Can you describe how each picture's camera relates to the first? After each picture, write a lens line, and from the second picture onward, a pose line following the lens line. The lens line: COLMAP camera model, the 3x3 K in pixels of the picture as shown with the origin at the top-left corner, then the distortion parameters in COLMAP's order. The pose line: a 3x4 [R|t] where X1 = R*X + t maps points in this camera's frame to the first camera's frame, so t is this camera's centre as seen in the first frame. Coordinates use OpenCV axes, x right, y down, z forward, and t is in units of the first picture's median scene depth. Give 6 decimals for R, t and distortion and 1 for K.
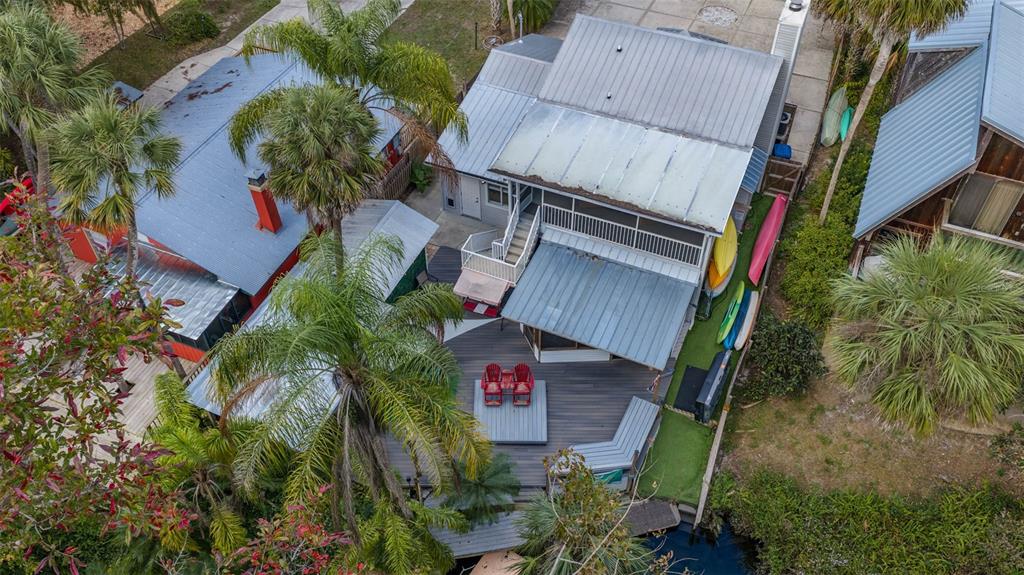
lens RADIAL K [[855.7, 0, 512.0], [0, 855.7, 287.5], [0, 0, 1]] dist [0.009412, 0.006141]
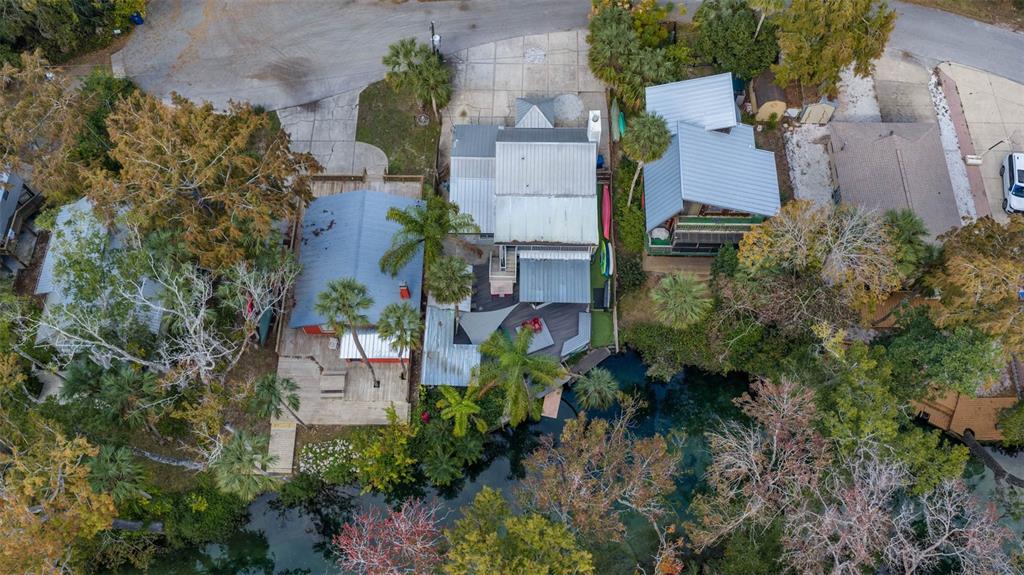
lens RADIAL K [[855.7, 0, 512.0], [0, 855.7, 287.5], [0, 0, 1]] dist [0.009412, 0.006141]
pose [[0.923816, -0.347457, 0.160741, -0.396363], [0.280605, 0.900171, 0.333097, -0.790620], [-0.260431, -0.262616, 0.929090, -1.180671]]
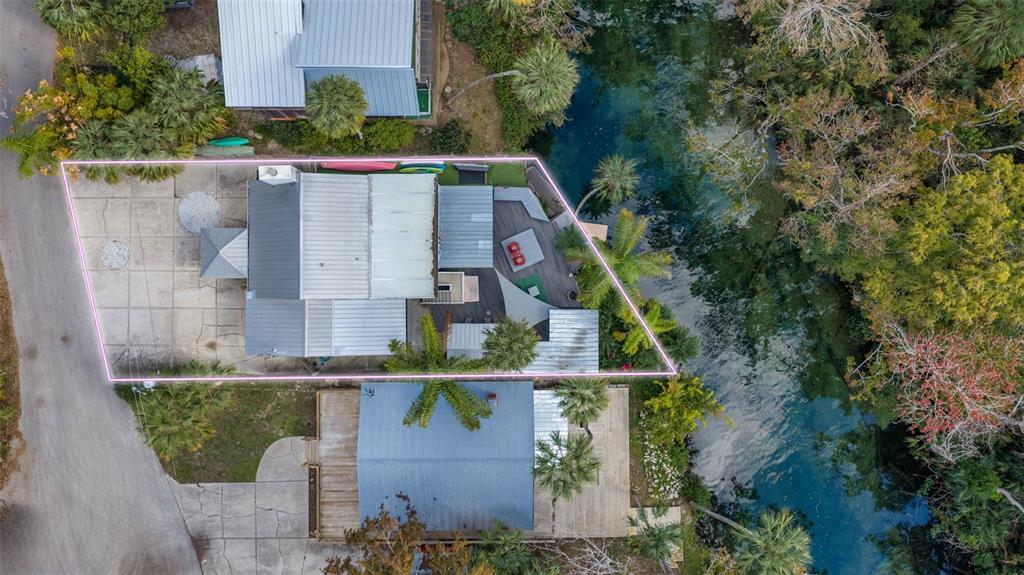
lens RADIAL K [[855.7, 0, 512.0], [0, 855.7, 287.5], [0, 0, 1]] dist [0.009412, 0.006141]
pose [[-0.403060, -0.915142, 0.007580, -0.089767], [0.661140, -0.285441, 0.693843, -1.362946], [-0.632801, 0.284672, 0.720087, -0.495069]]
